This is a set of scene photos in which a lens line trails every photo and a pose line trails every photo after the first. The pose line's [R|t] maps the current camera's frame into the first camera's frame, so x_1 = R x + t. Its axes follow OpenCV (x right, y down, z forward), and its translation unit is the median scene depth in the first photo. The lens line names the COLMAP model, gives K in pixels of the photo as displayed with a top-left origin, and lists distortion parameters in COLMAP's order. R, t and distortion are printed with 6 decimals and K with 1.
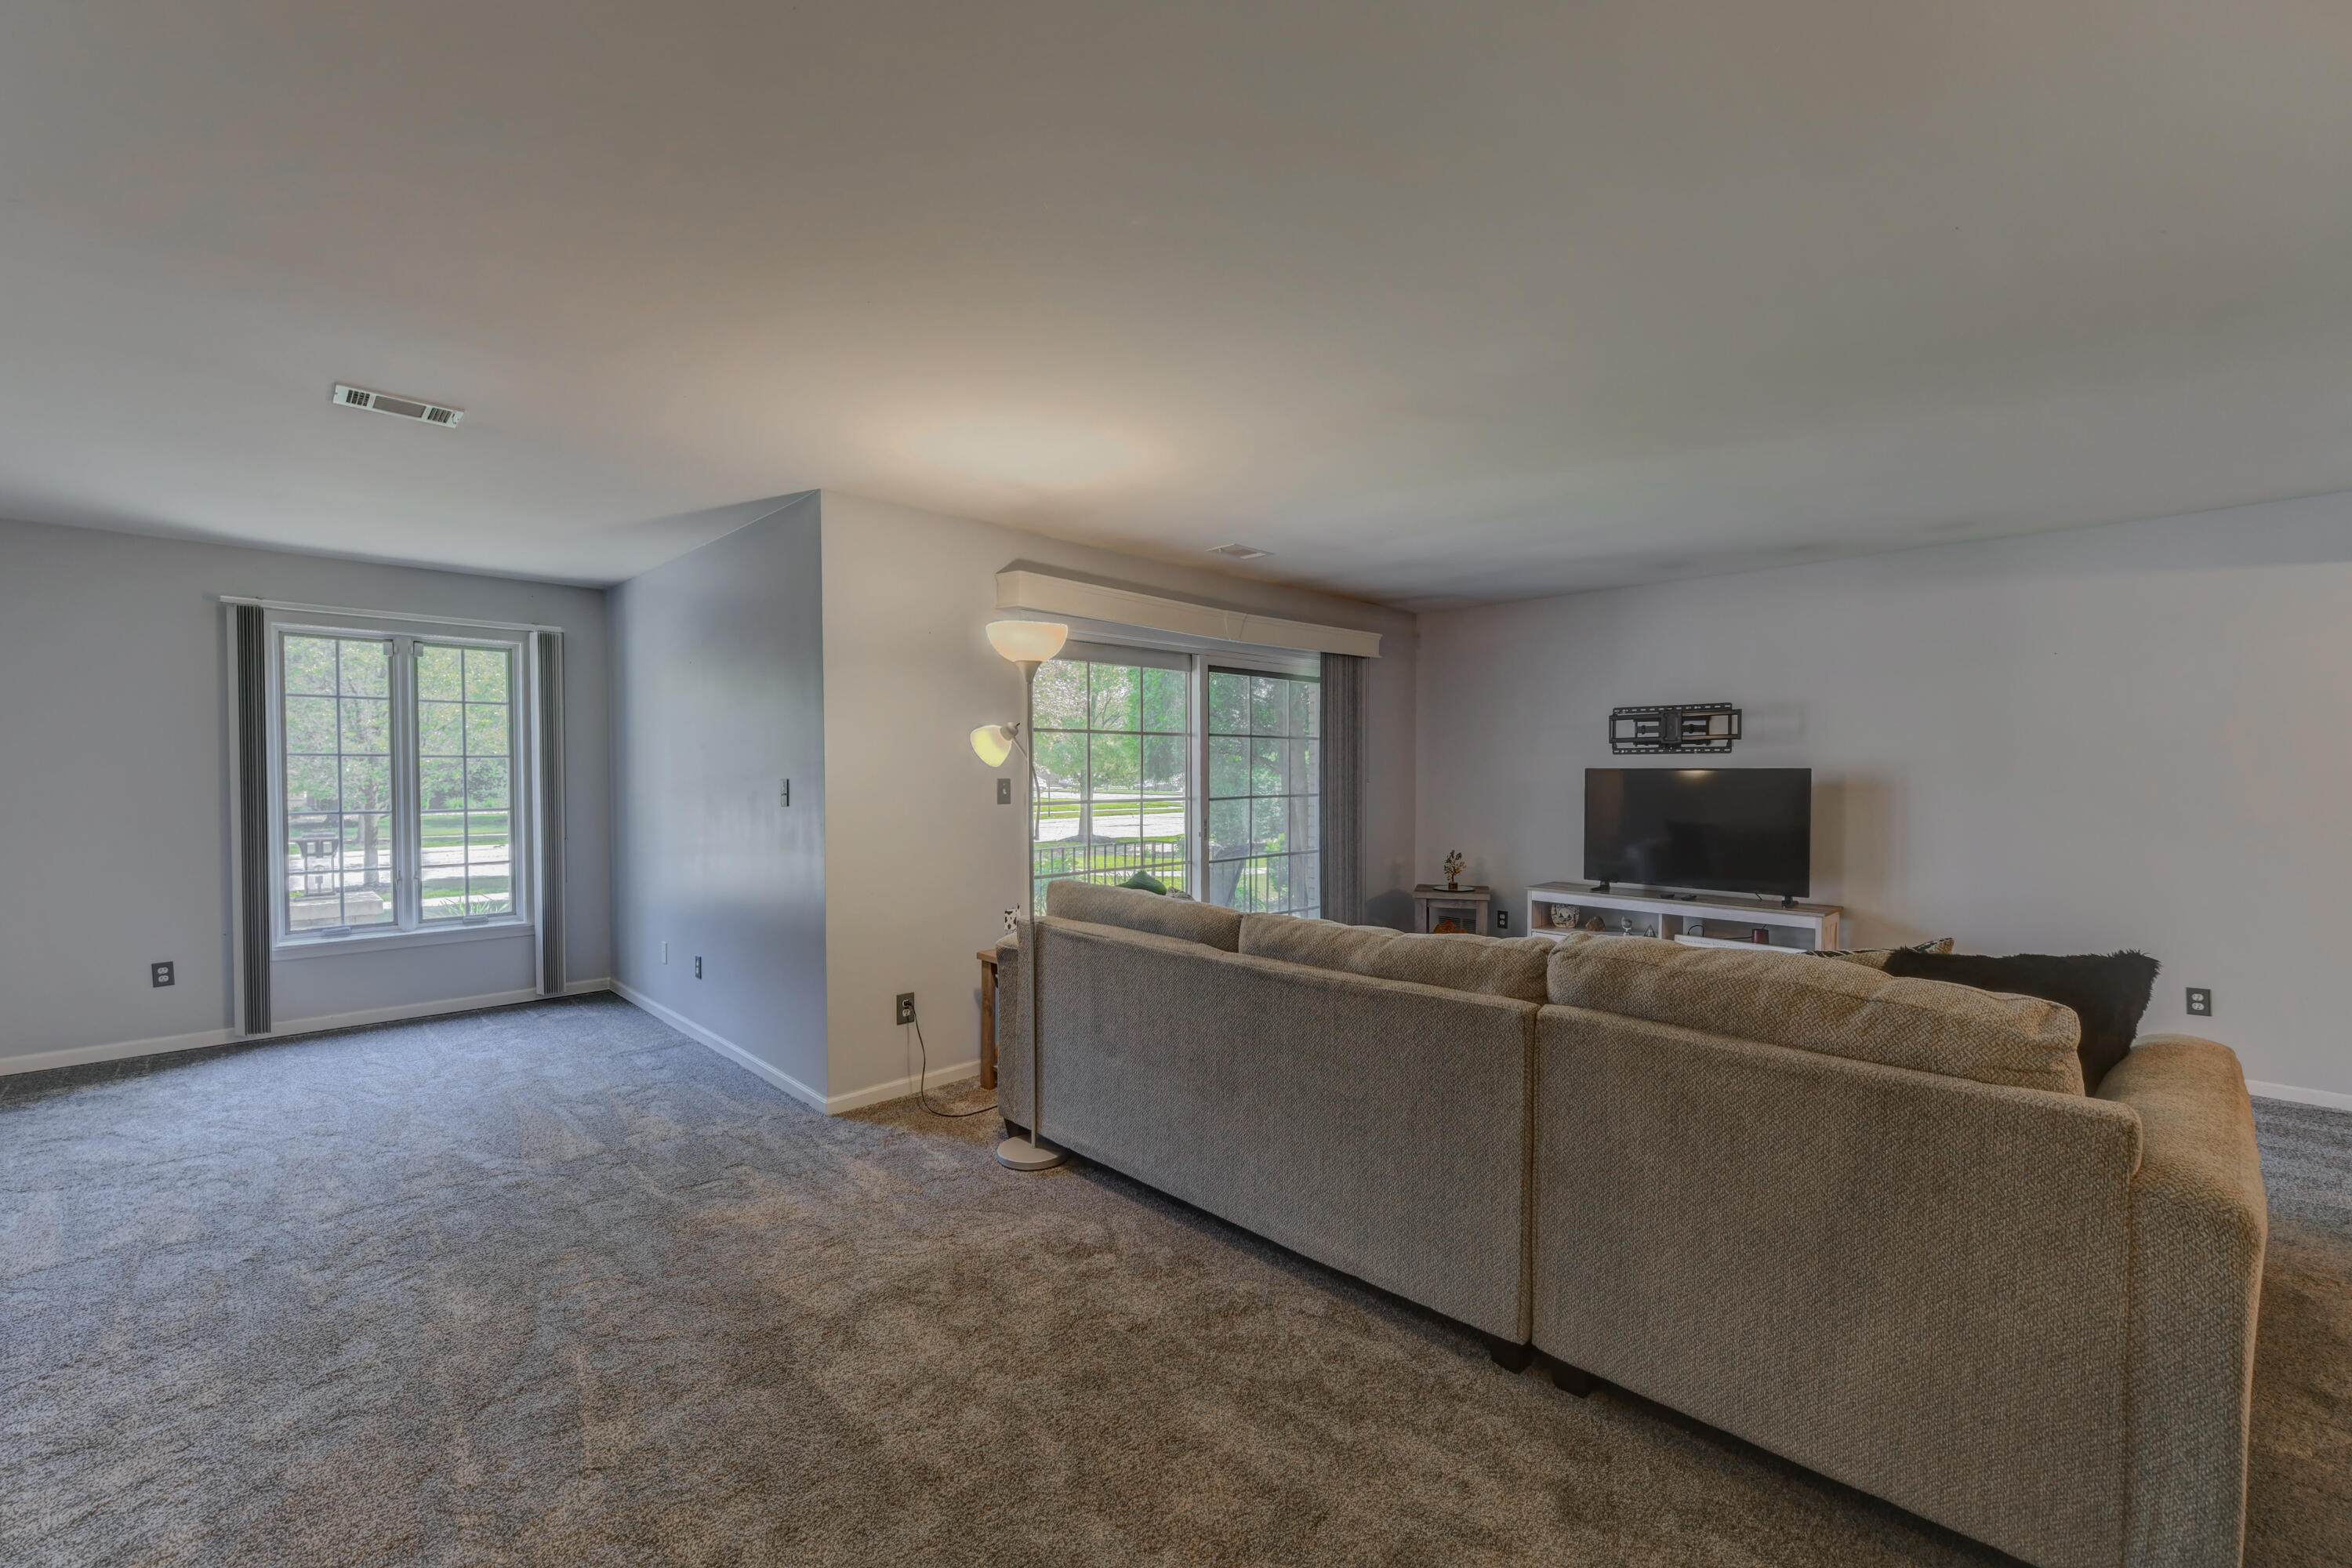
lens RADIAL K [[960.1, 0, 1183.9], [0, 960.1, 786.7], [0, 0, 1]] dist [0.000819, -0.000089]
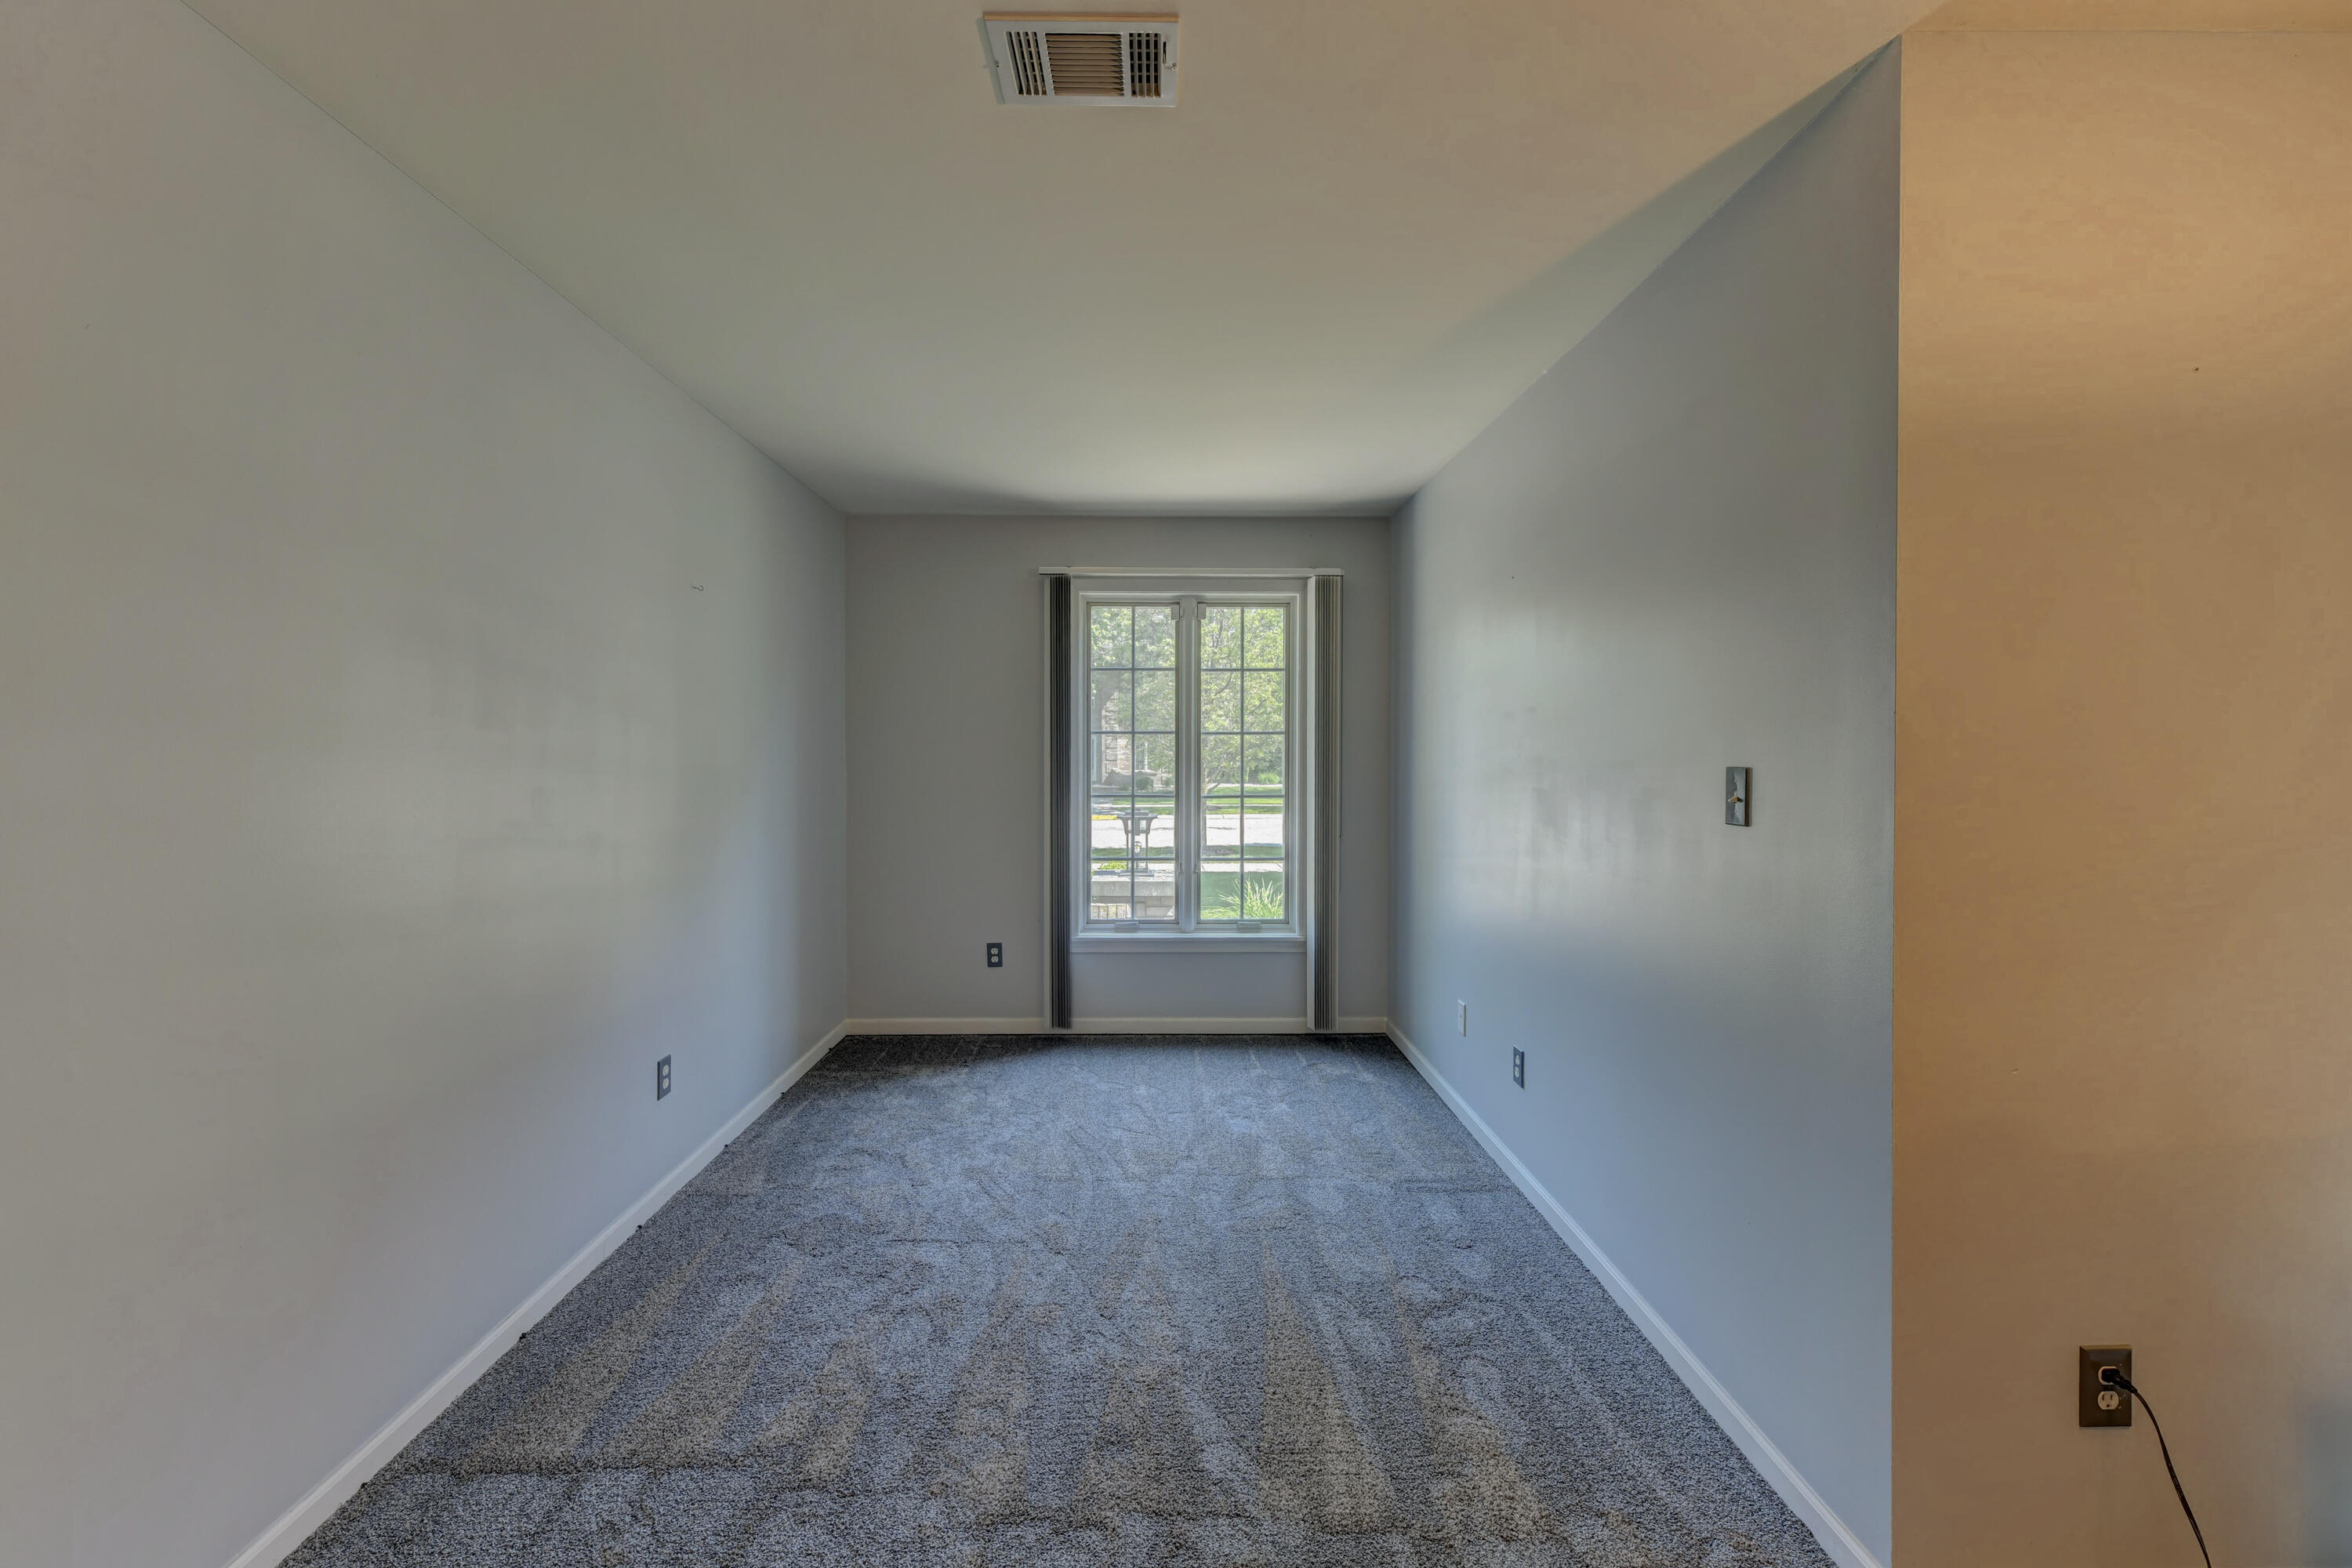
lens RADIAL K [[960.1, 0, 1183.9], [0, 960.1, 786.7], [0, 0, 1]] dist [0.000819, -0.000089]
pose [[0.740693, 0.026219, -0.671332, -0.247643], [-0.012589, 0.999604, 0.025150, -0.006095], [0.671726, -0.010177, 0.740730, 0.386324]]
